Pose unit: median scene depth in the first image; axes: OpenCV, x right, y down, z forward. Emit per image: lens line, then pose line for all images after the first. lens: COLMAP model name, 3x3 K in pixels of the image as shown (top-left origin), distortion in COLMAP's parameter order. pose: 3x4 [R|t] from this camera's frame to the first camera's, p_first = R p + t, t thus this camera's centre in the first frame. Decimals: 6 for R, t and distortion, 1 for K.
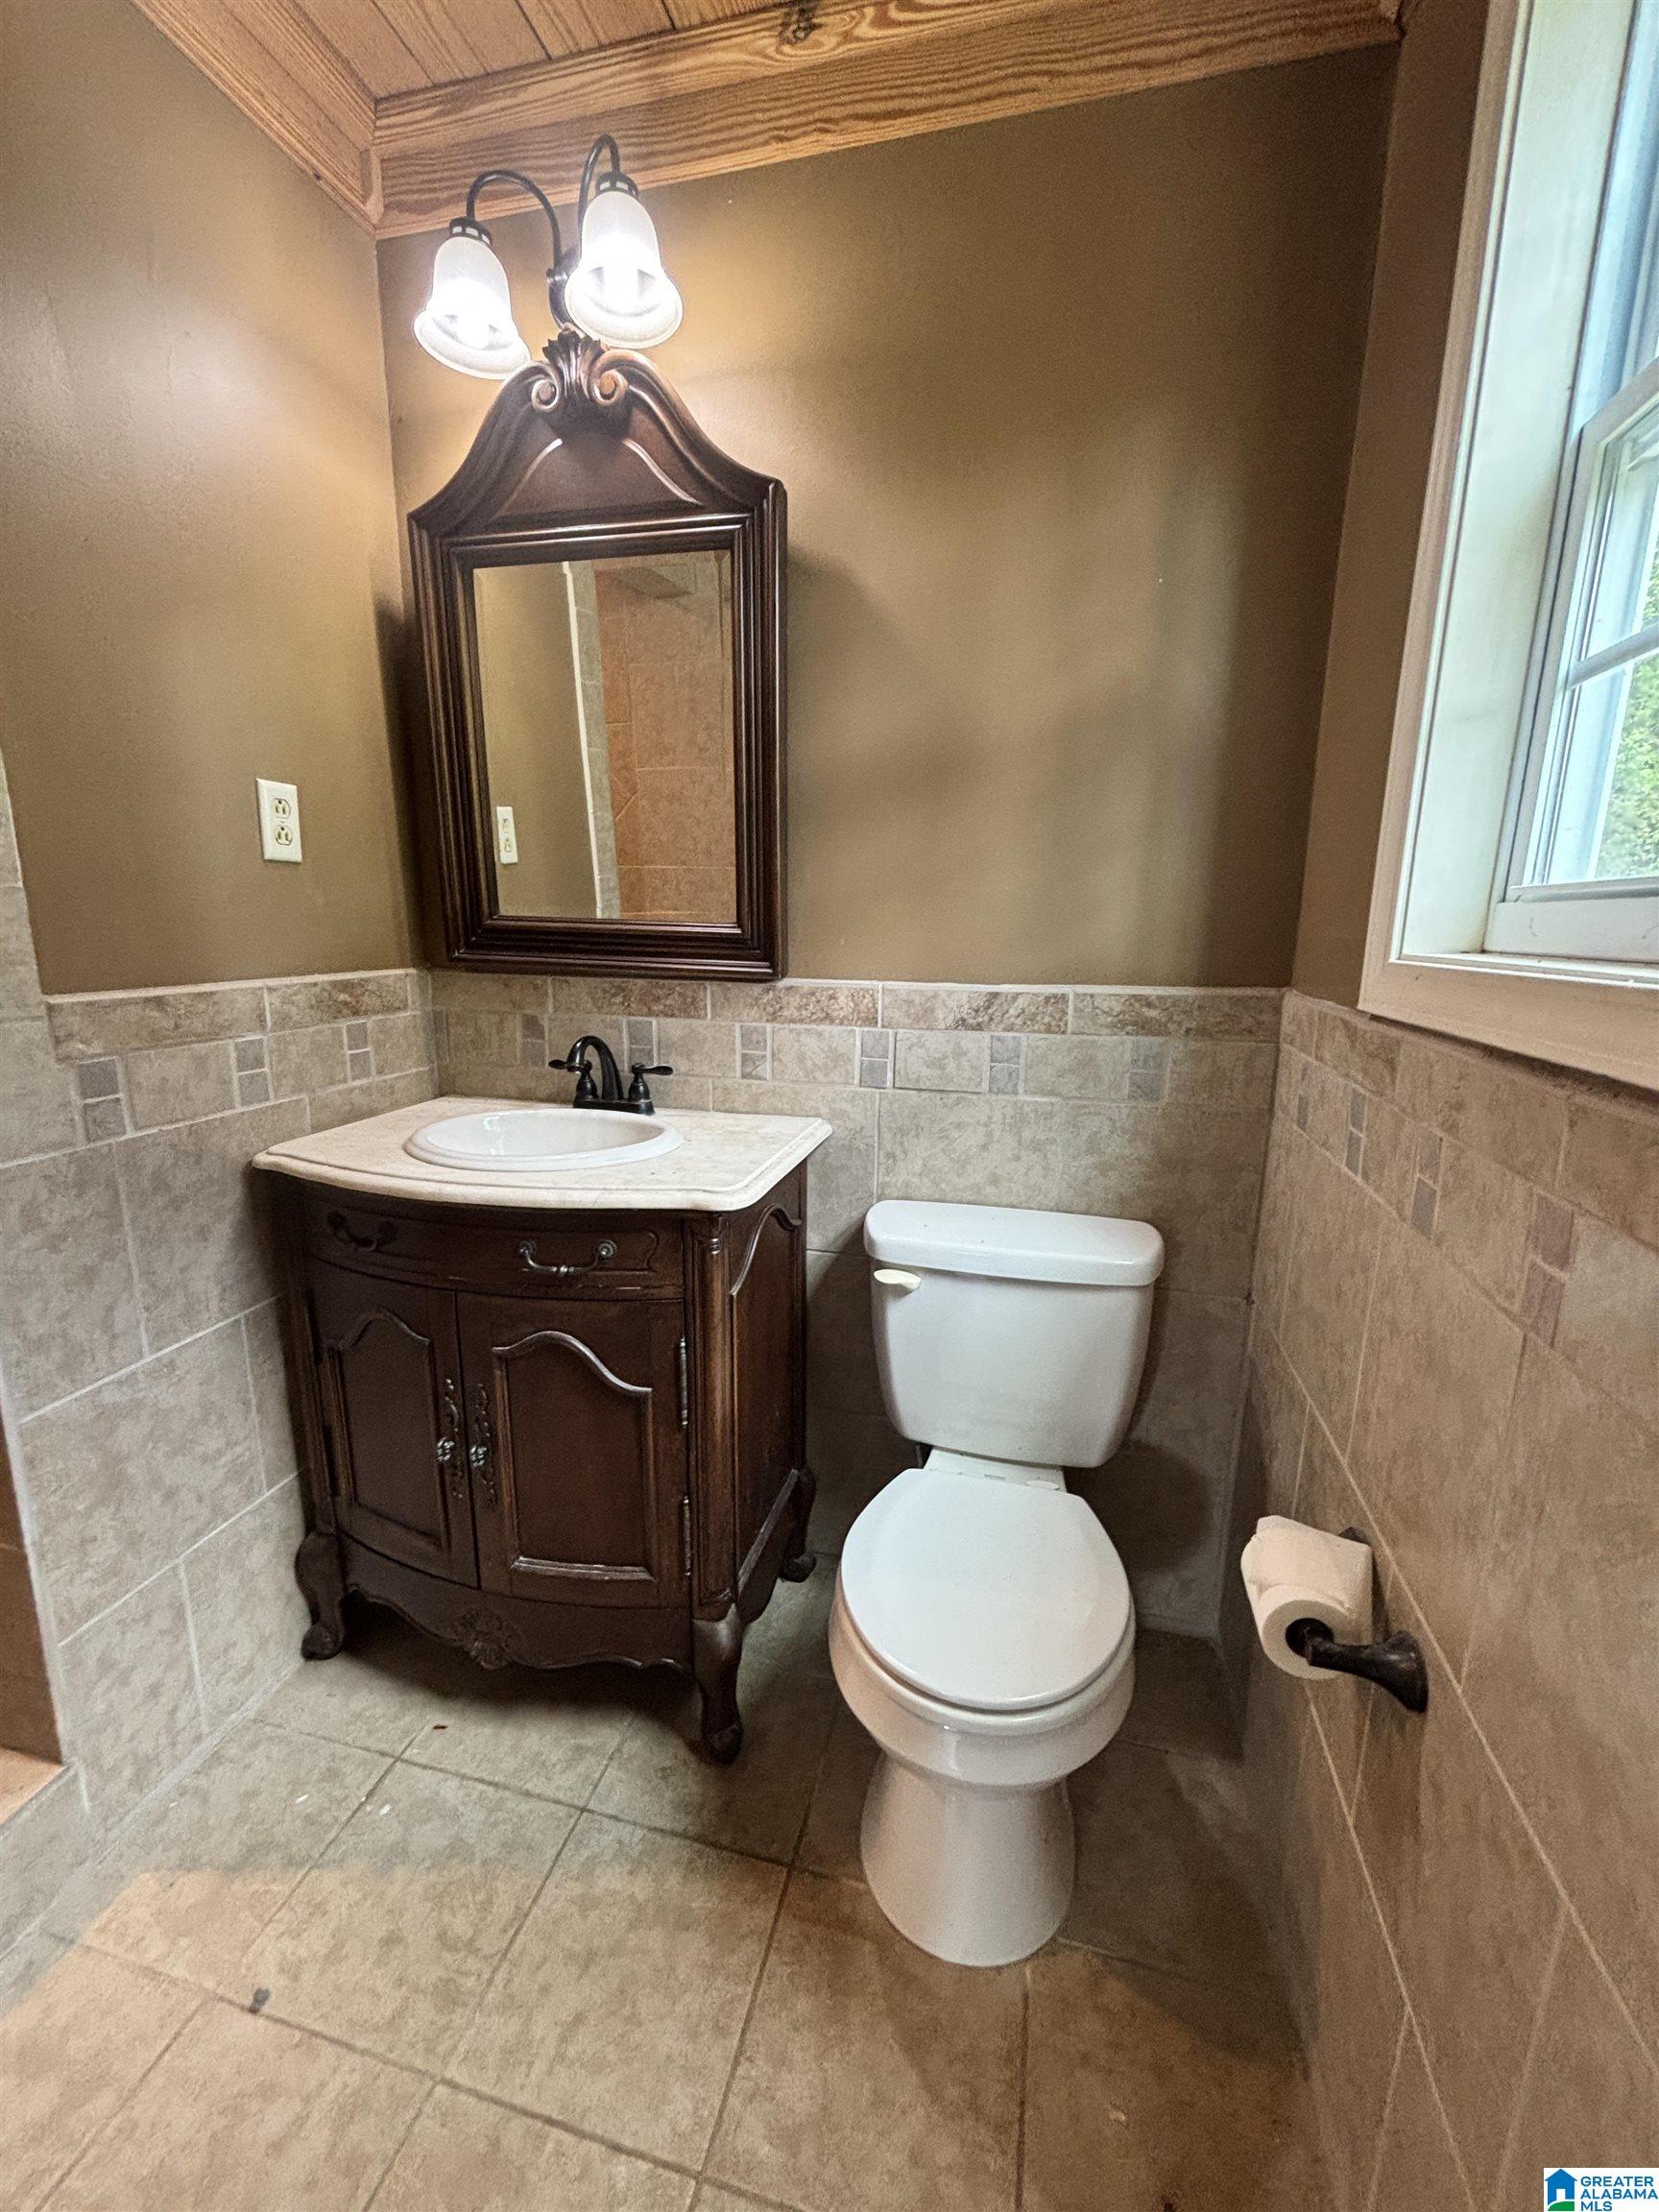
lens RADIAL K [[899.4, 0, 829.5], [0, 899.4, 1106.0], [0, 0, 1]] dist [-0.014382, 0.004043]
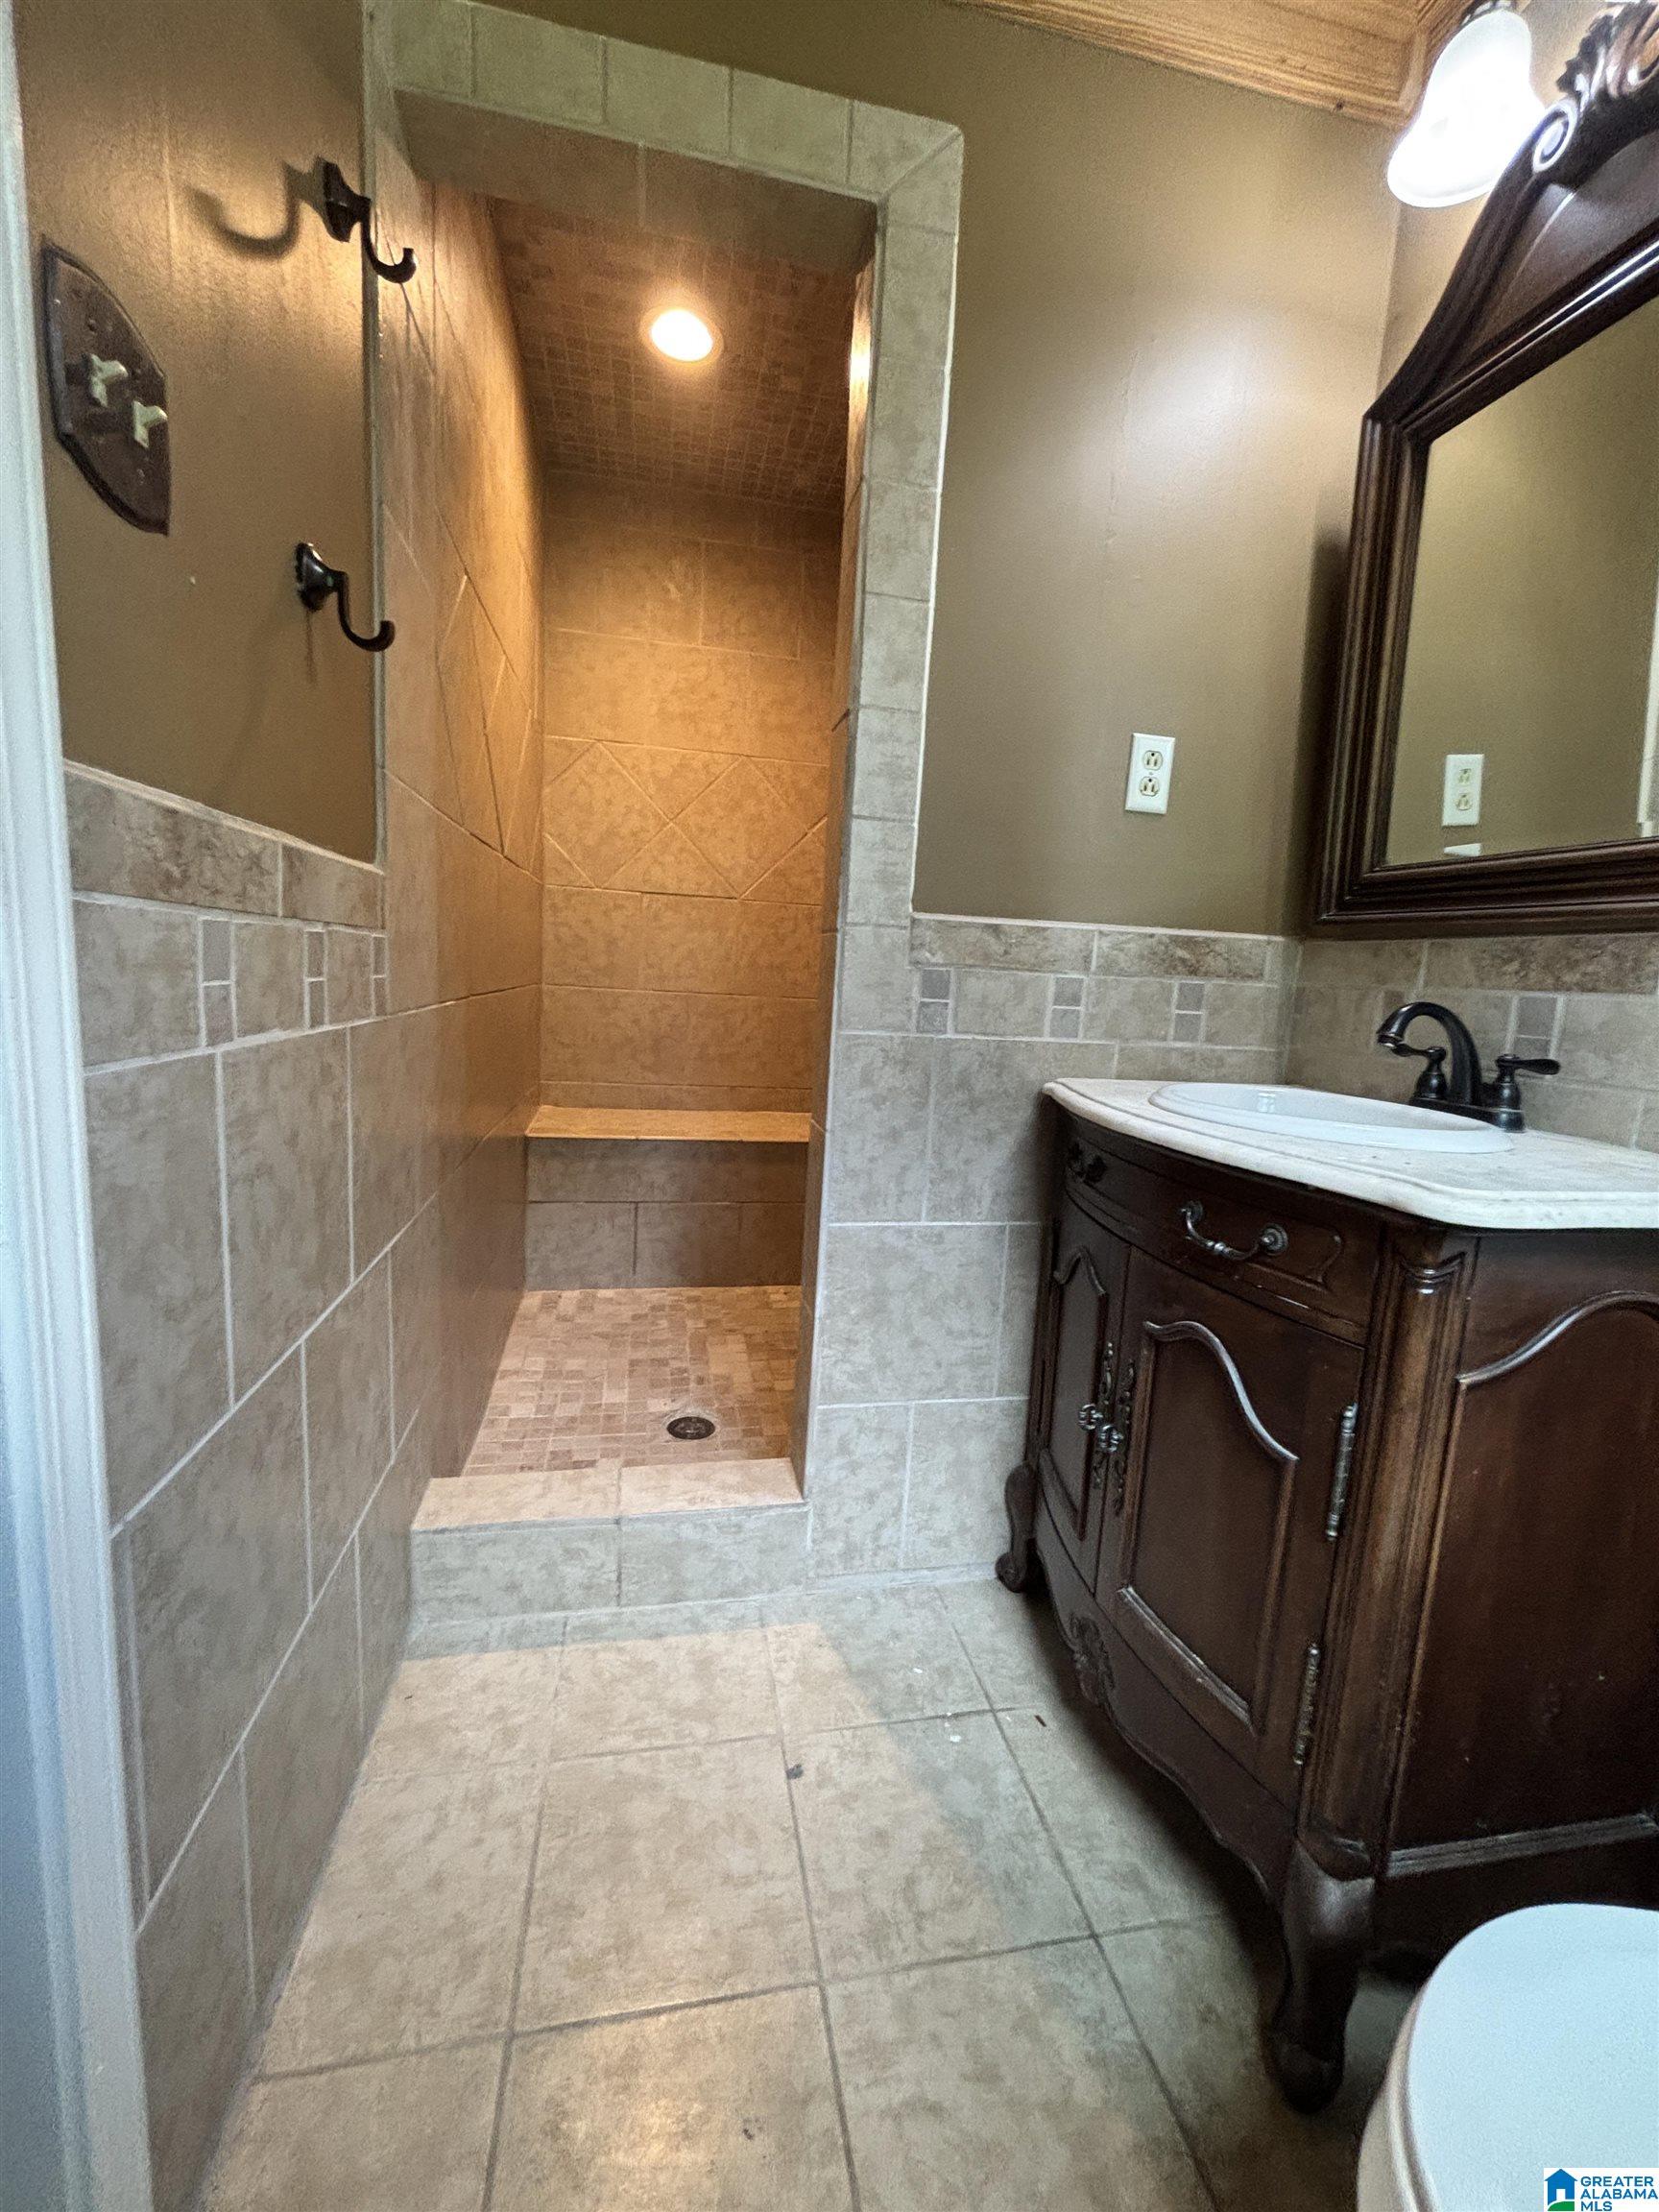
lens RADIAL K [[901.0, 0, 829.5], [0, 901.0, 1106.0], [0, 0, 1]] dist [0.000615, 0.000392]
pose [[0.413841, 0.141189, -0.899334, 0.230253], [-0.233463, 0.971321, 0.045059, 0.095442], [0.879904, 0.191314, 0.434935, 0.300128]]
